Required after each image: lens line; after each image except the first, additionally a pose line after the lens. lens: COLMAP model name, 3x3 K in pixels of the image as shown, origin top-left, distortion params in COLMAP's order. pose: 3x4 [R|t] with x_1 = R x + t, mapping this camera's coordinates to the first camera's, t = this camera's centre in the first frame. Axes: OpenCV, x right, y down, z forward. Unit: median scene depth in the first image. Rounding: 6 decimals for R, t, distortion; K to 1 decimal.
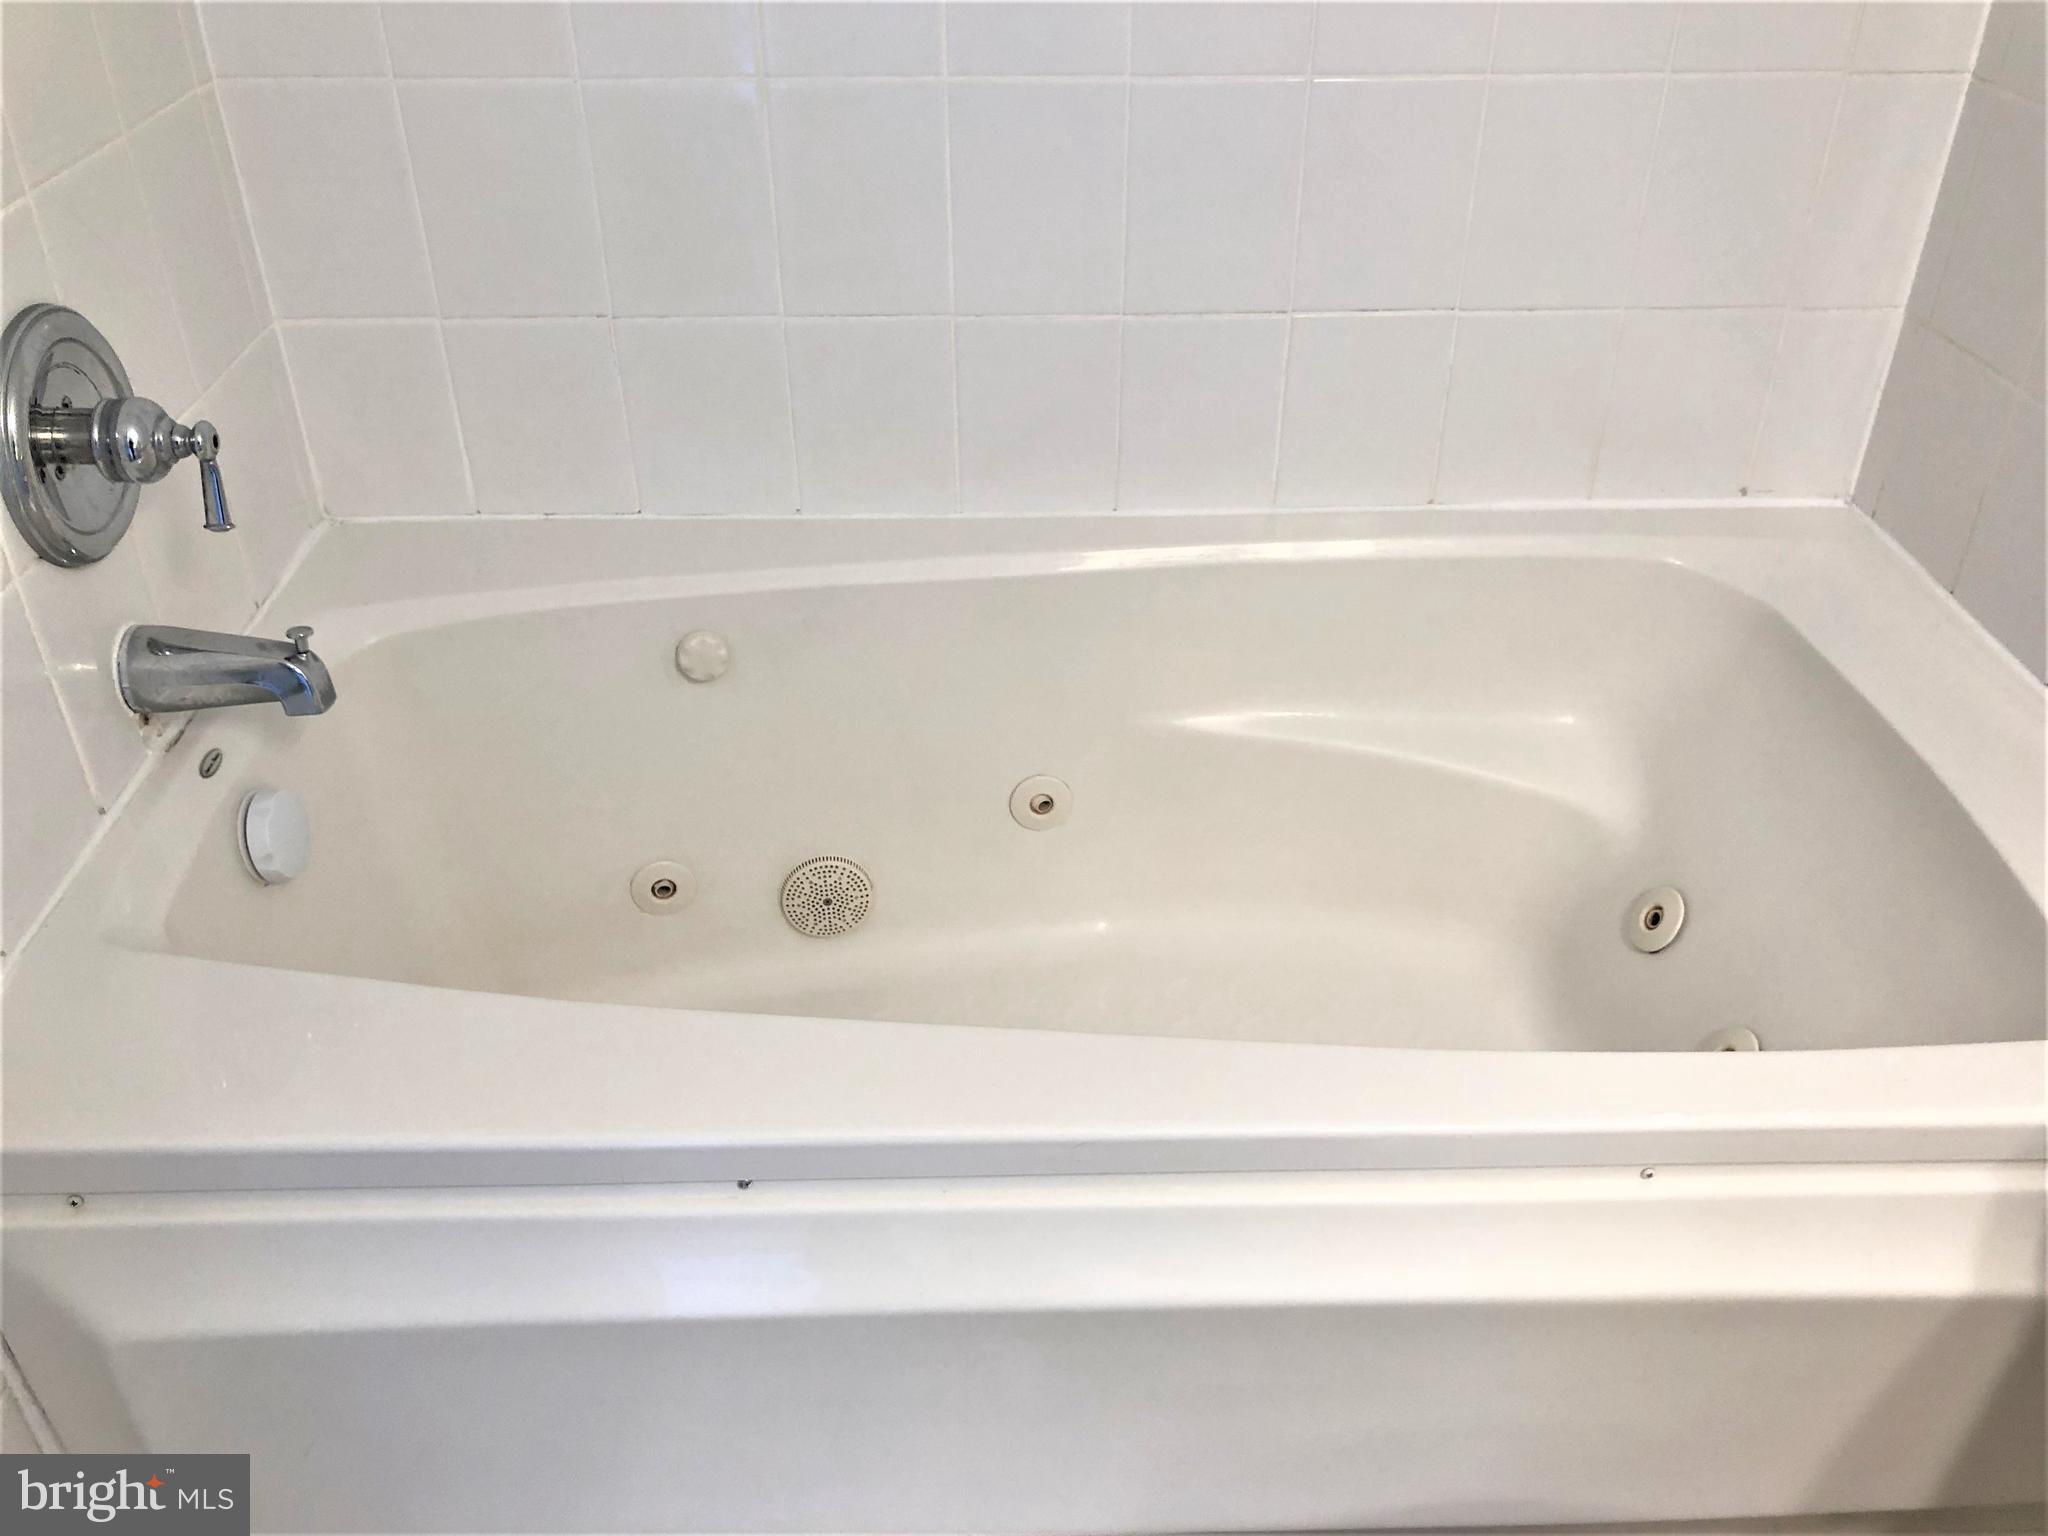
lens RADIAL K [[1670.2, 0, 1028.5], [0, 1670.2, 760.4], [0, 0, 1]] dist [0.041140, -0.064786]
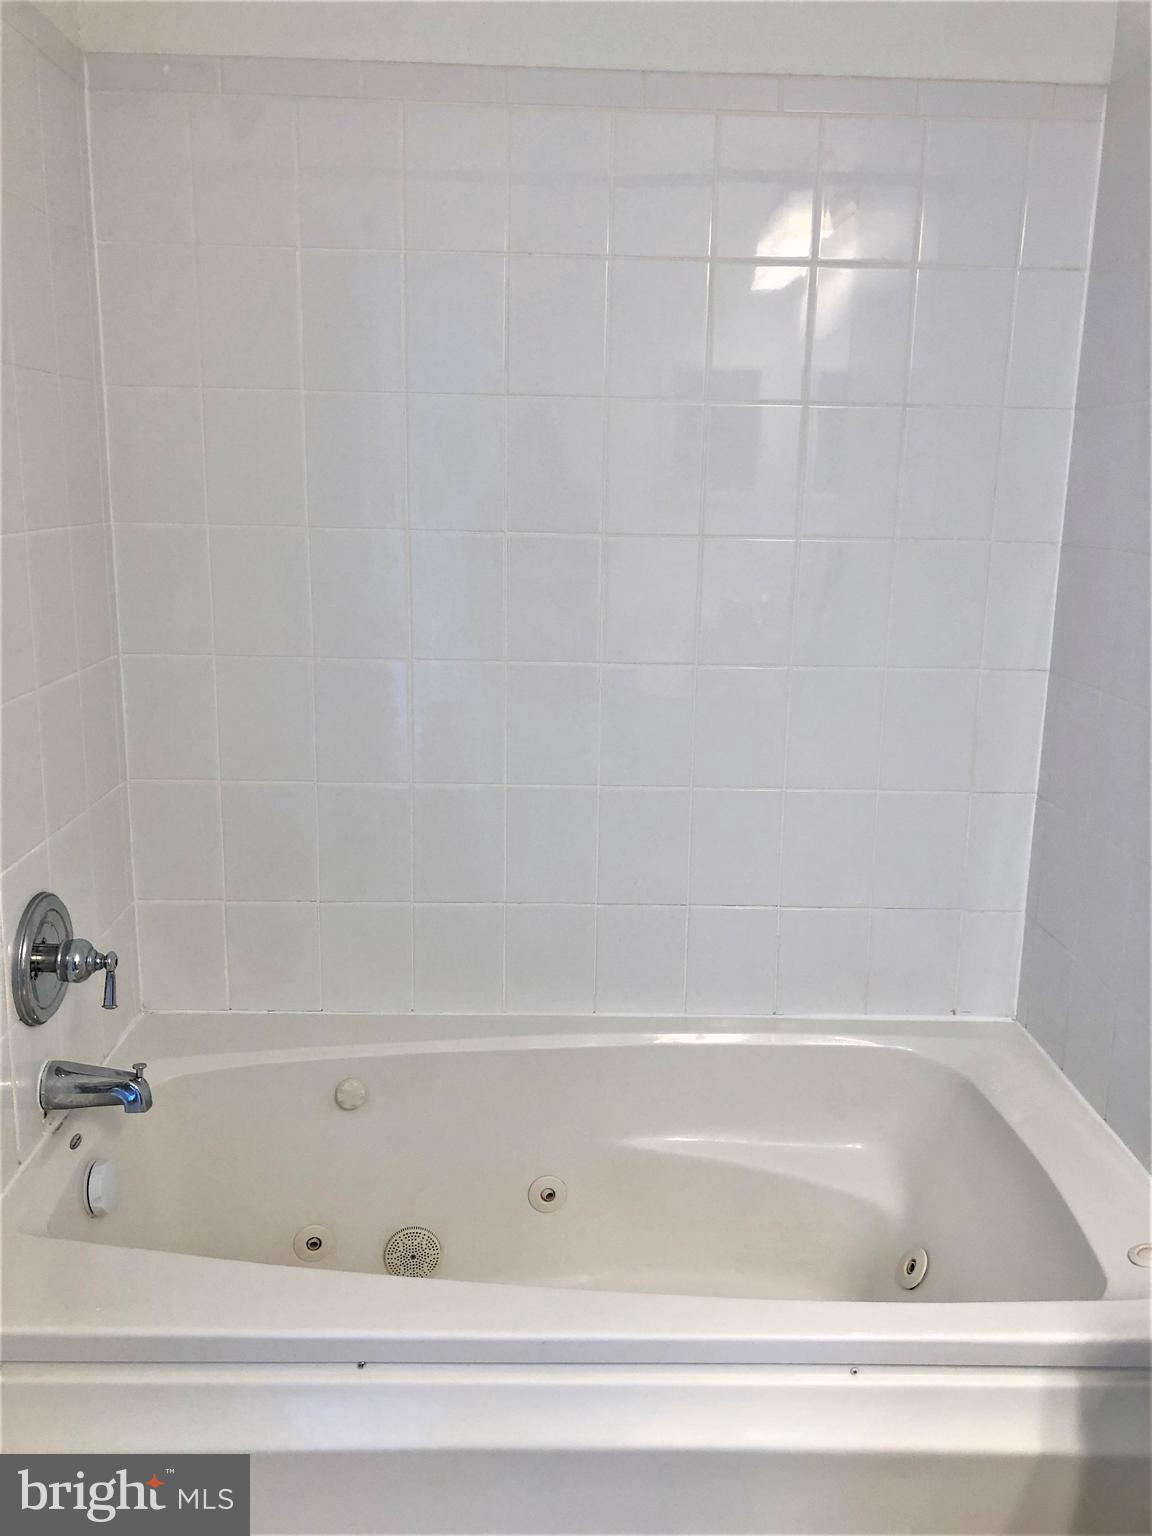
lens RADIAL K [[1252.7, 0, 585.1], [0, 1252.7, 765.3], [0, 0, 1]] dist [0.041140, -0.064786]
pose [[0.999791, 0.020417, 0.000395, 0.041775], [-0.018926, 0.933701, -0.357554, 0.086748], [-0.007669, 0.357472, 0.933892, -0.357729]]
